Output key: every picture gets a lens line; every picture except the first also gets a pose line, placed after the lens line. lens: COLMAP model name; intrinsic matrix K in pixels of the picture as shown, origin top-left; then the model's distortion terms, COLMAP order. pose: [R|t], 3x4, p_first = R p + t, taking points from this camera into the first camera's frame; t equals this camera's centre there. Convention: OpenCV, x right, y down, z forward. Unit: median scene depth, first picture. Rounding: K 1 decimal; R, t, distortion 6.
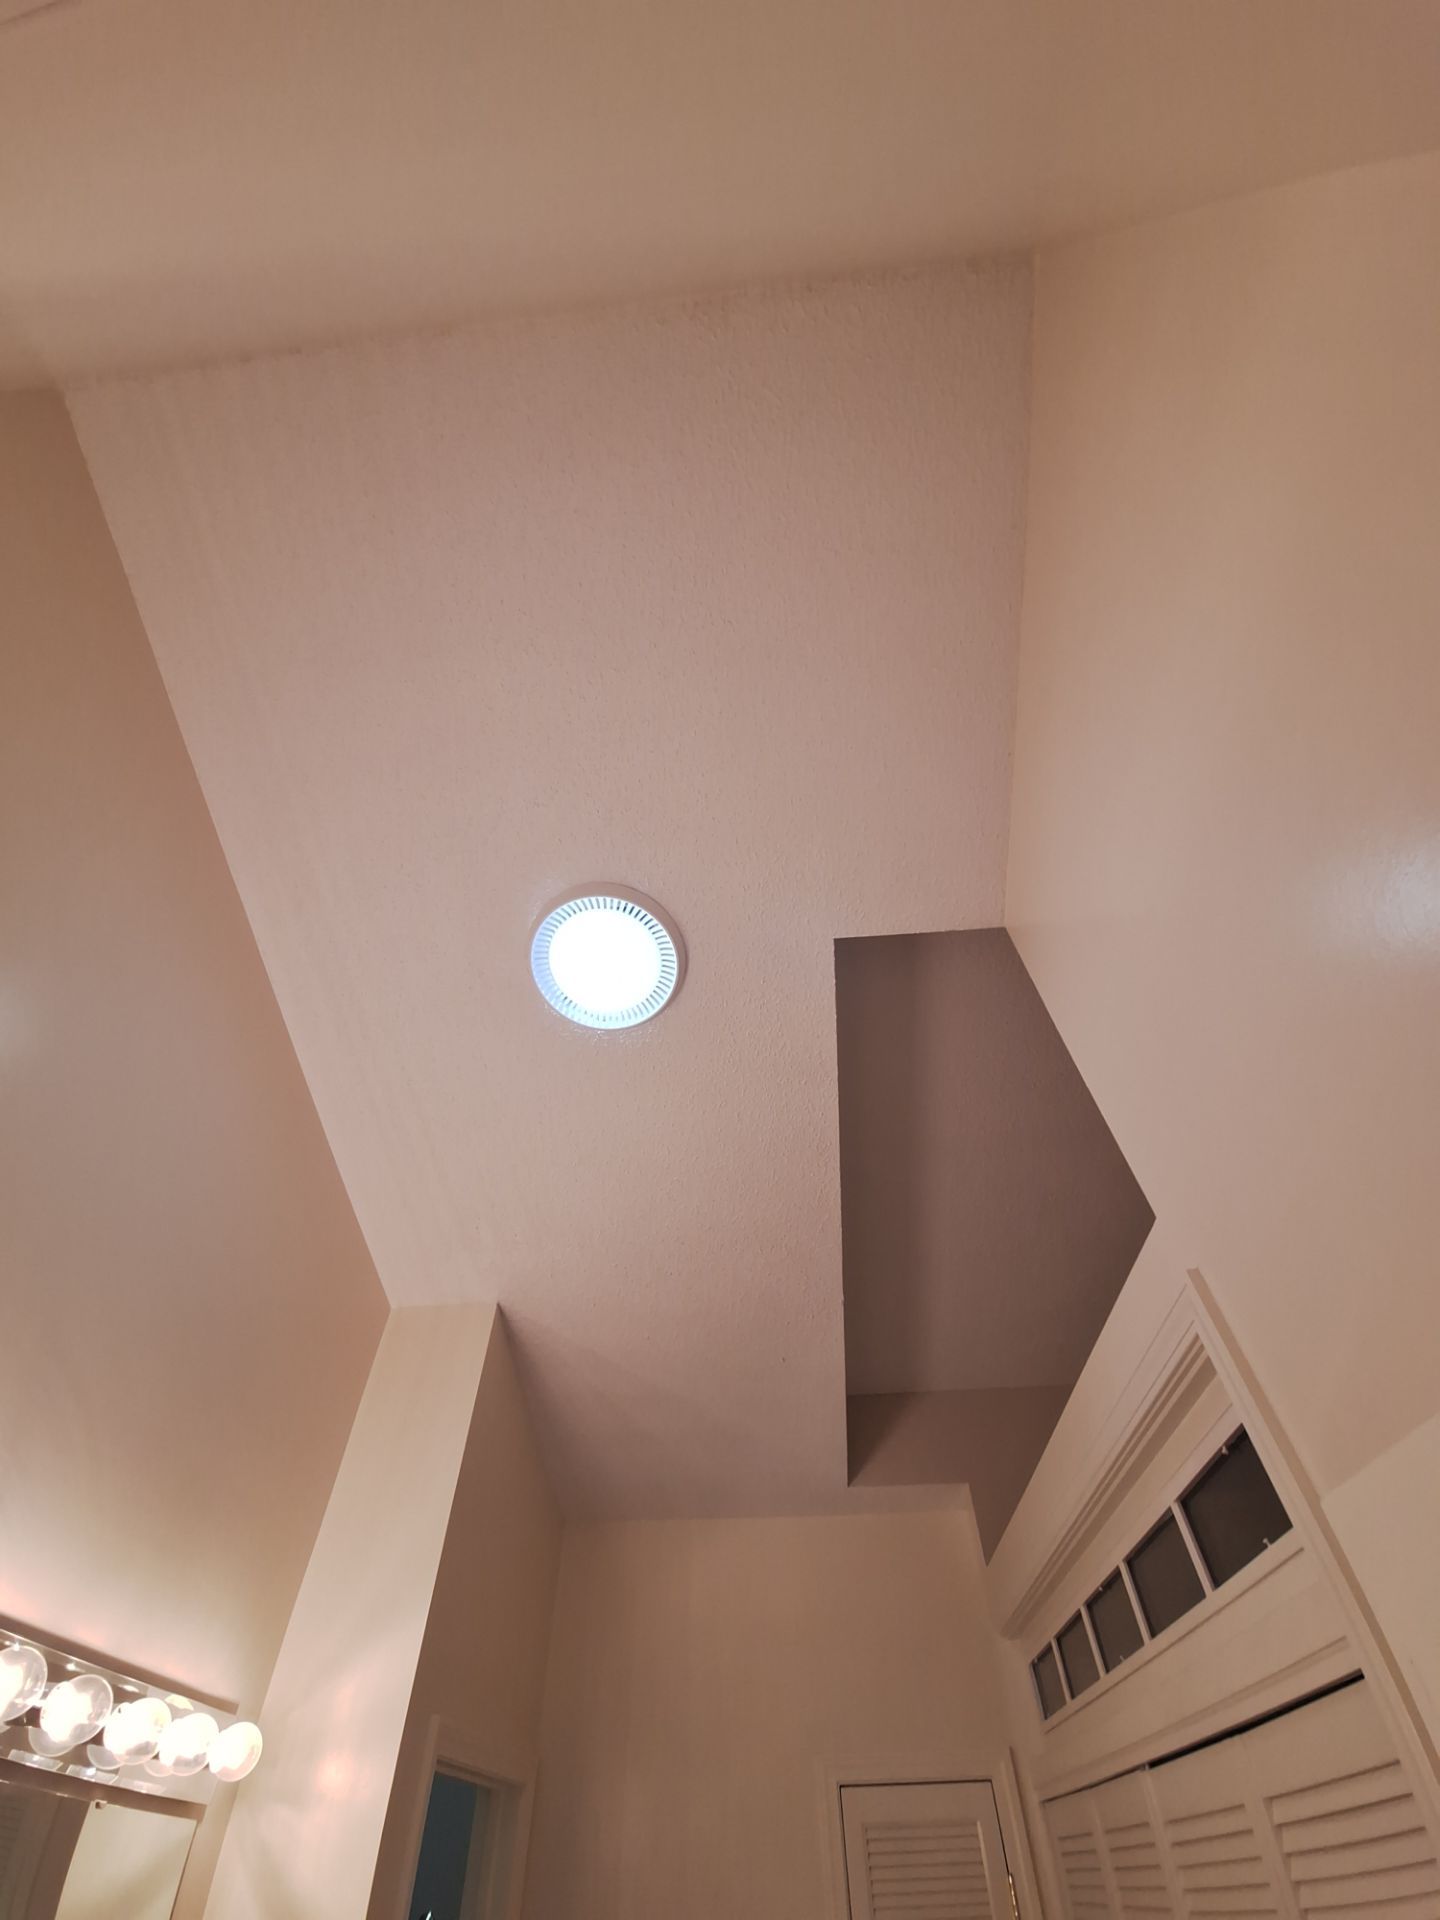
lens RADIAL K [[755.7, 0, 723.4], [0, 755.7, 954.5], [0, 0, 1]] dist [-0.010852, -0.003602]
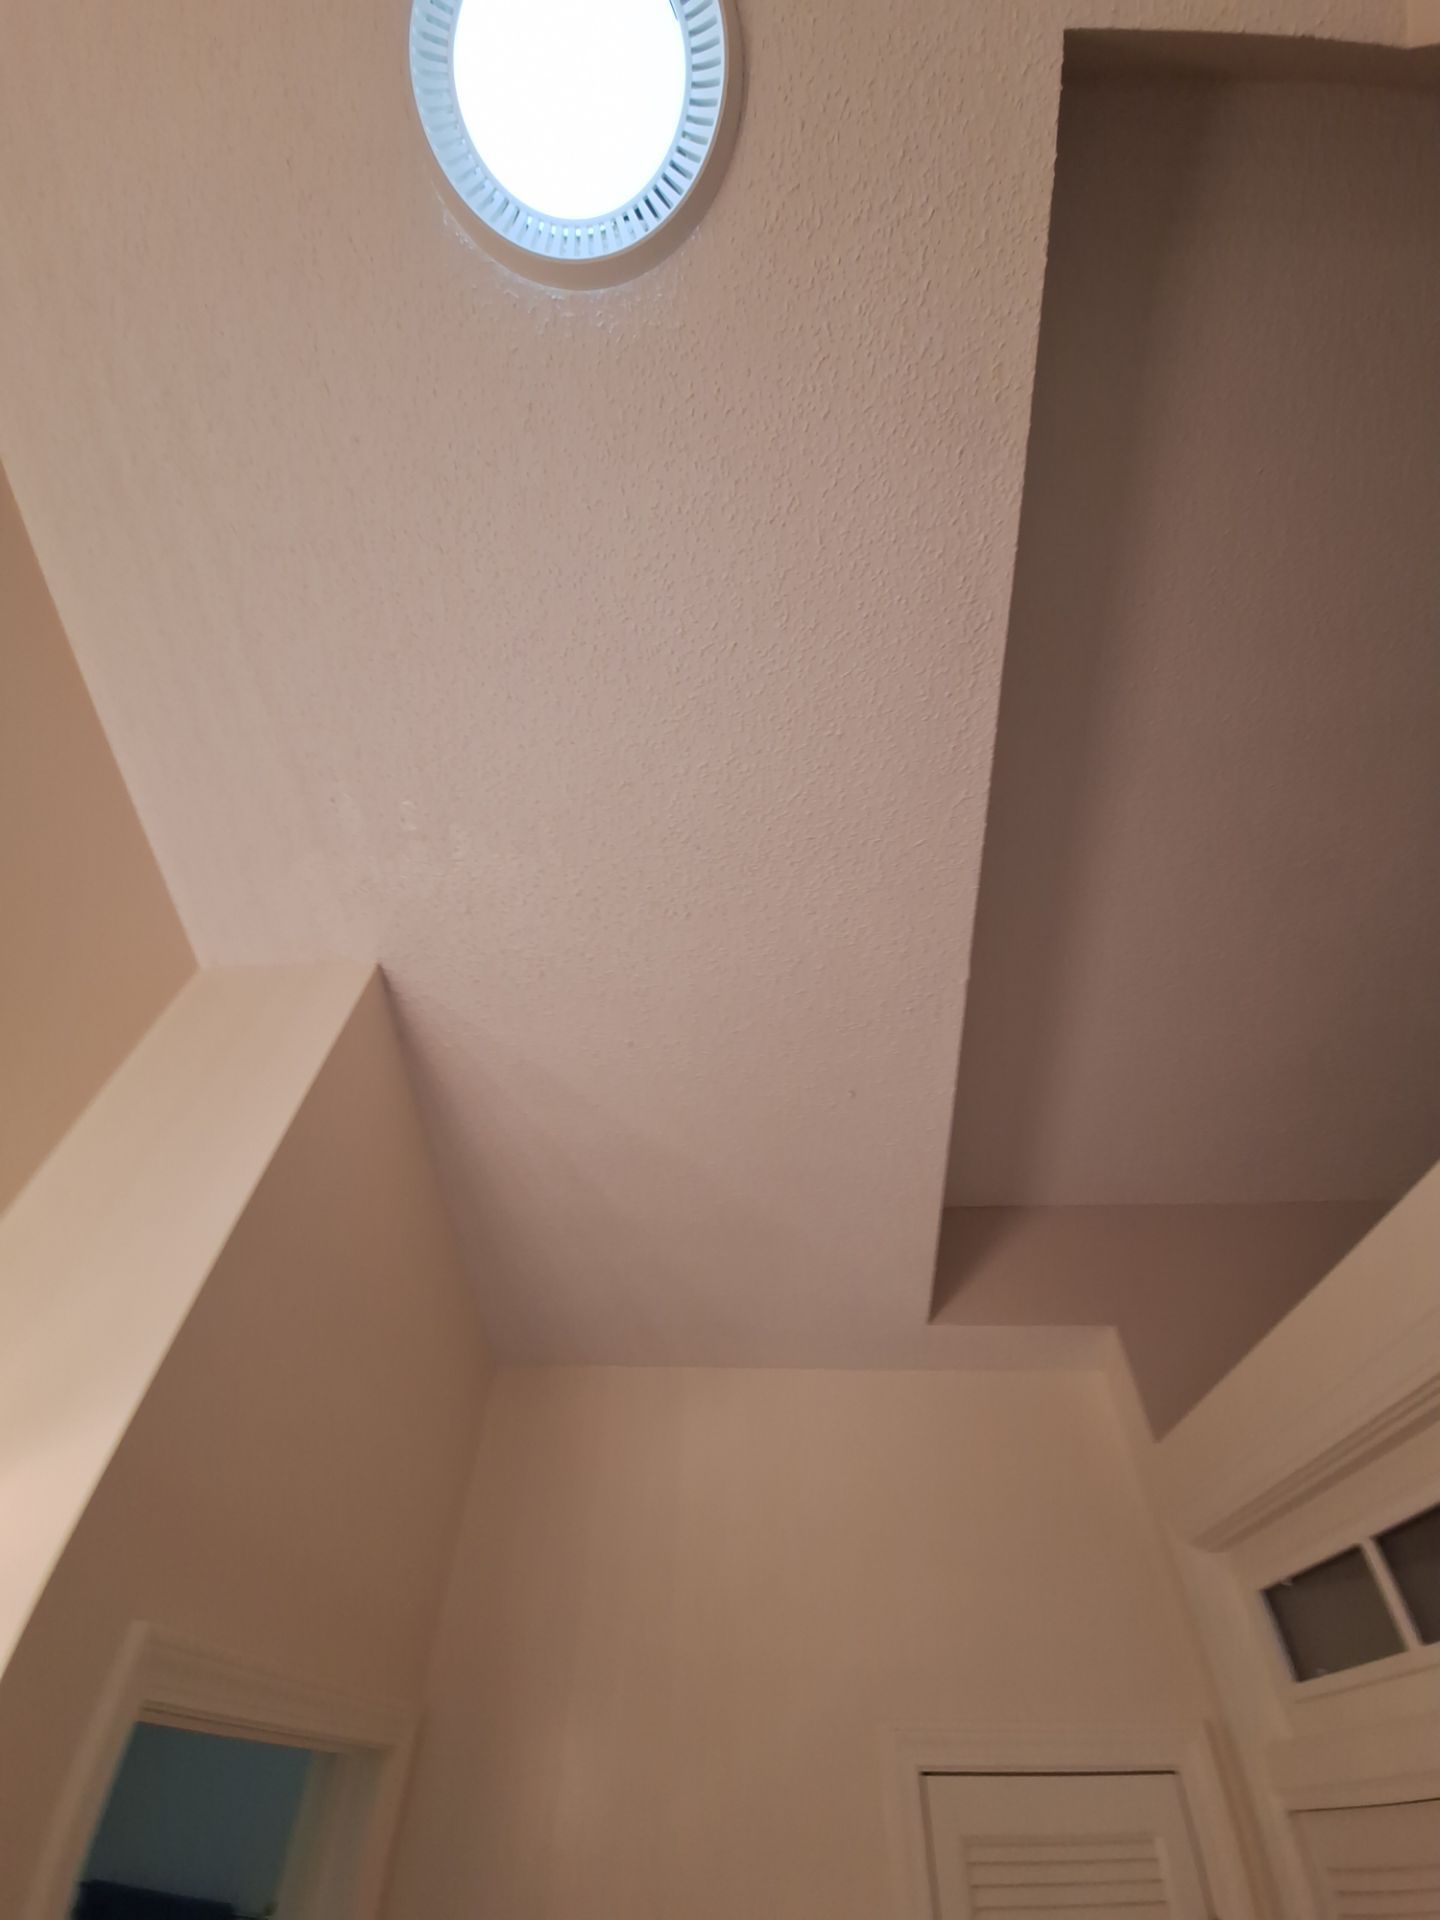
lens RADIAL K [[755.7, 0, 712.6], [0, 755.7, 967.8], [0, 0, 1]] dist [-0.010852, -0.003602]
pose [[0.999156, 0.040649, -0.005851, -0.035491], [-0.040282, 0.997774, 0.053153, 0.439102], [0.007998, -0.052873, 0.998569, 0.425754]]
